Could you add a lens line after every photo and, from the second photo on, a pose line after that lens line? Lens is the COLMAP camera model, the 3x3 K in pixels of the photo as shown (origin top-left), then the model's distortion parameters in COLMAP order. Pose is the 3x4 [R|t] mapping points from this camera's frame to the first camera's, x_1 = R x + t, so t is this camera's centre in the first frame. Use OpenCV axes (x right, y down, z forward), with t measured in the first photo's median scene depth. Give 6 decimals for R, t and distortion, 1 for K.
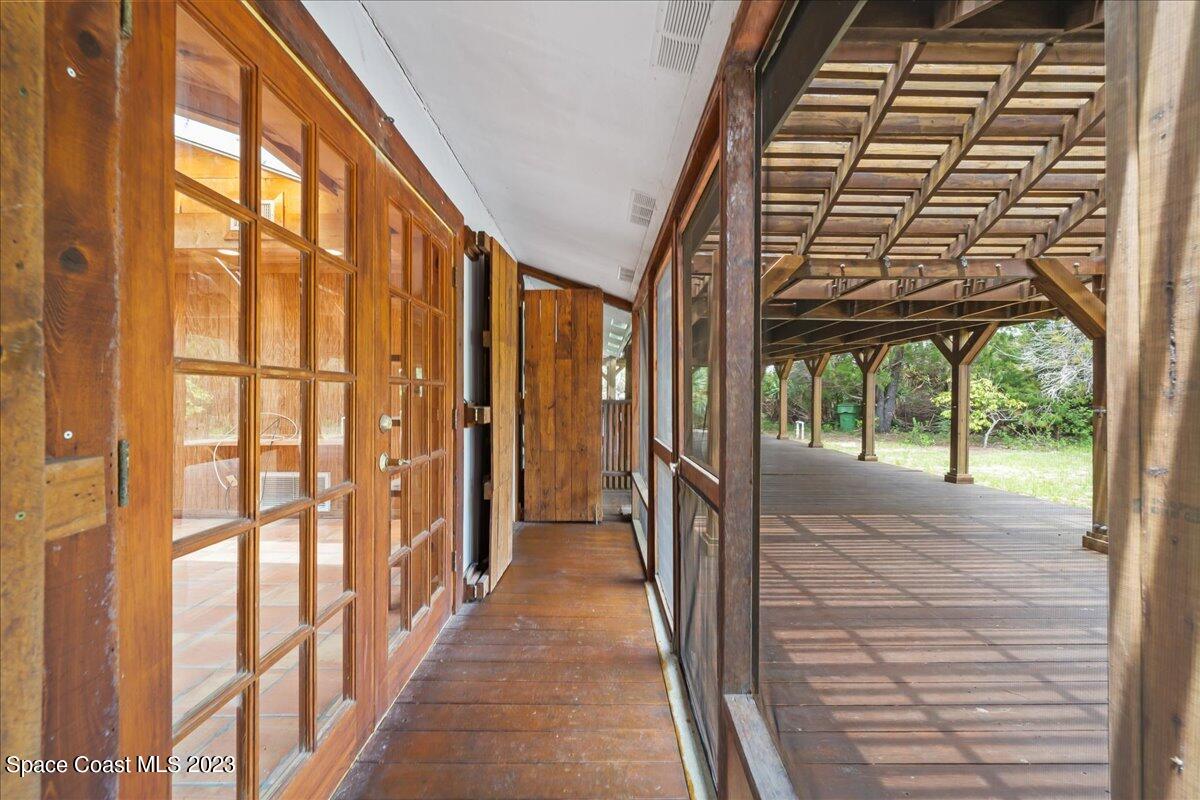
lens RADIAL K [[433.3, 0, 601.1], [0, 433.3, 396.9], [0, 0, 1]] dist [0.002826, 0.000148]
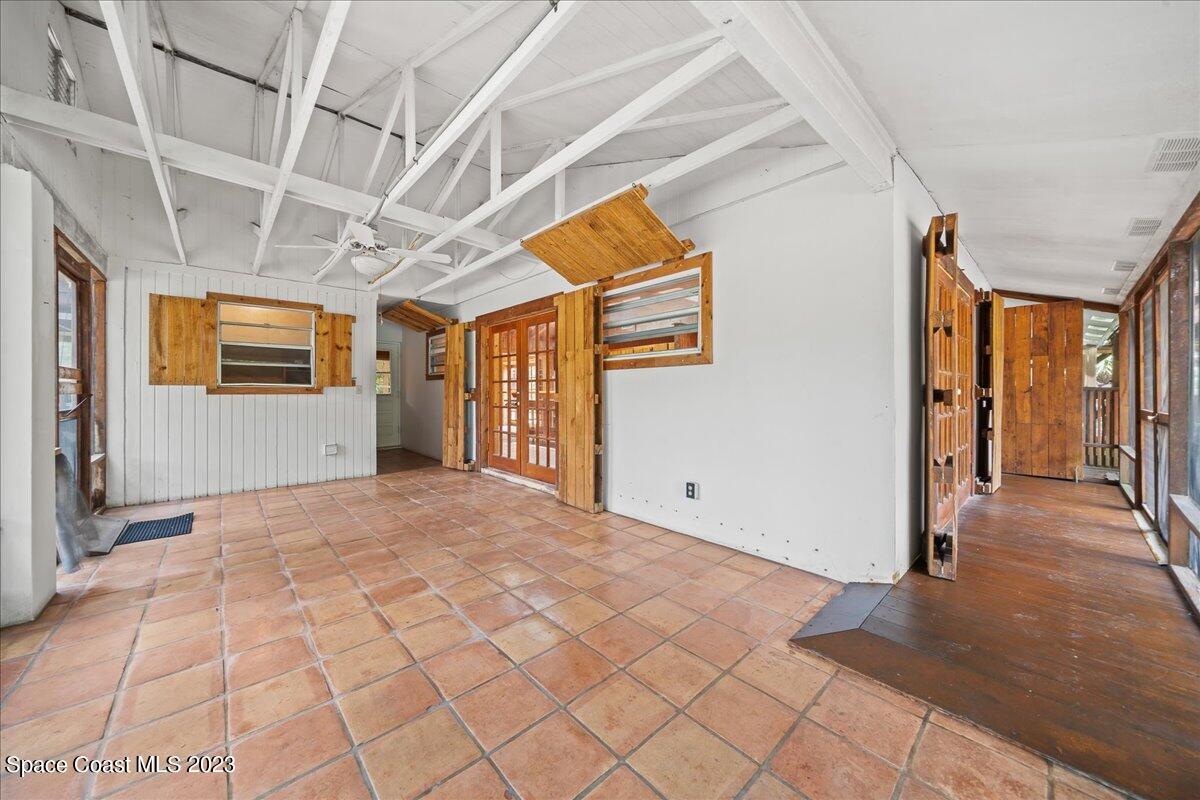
lens RADIAL K [[433.3, 0, 603.8], [0, 433.3, 392.8], [0, 0, 1]] dist [0.002826, 0.000148]
pose [[0.689682, -0.003982, -0.724102, -0.042887], [0.003837, 0.999991, -0.001845, 0.025295], [0.724102, -0.001506, 0.689691, -0.908262]]
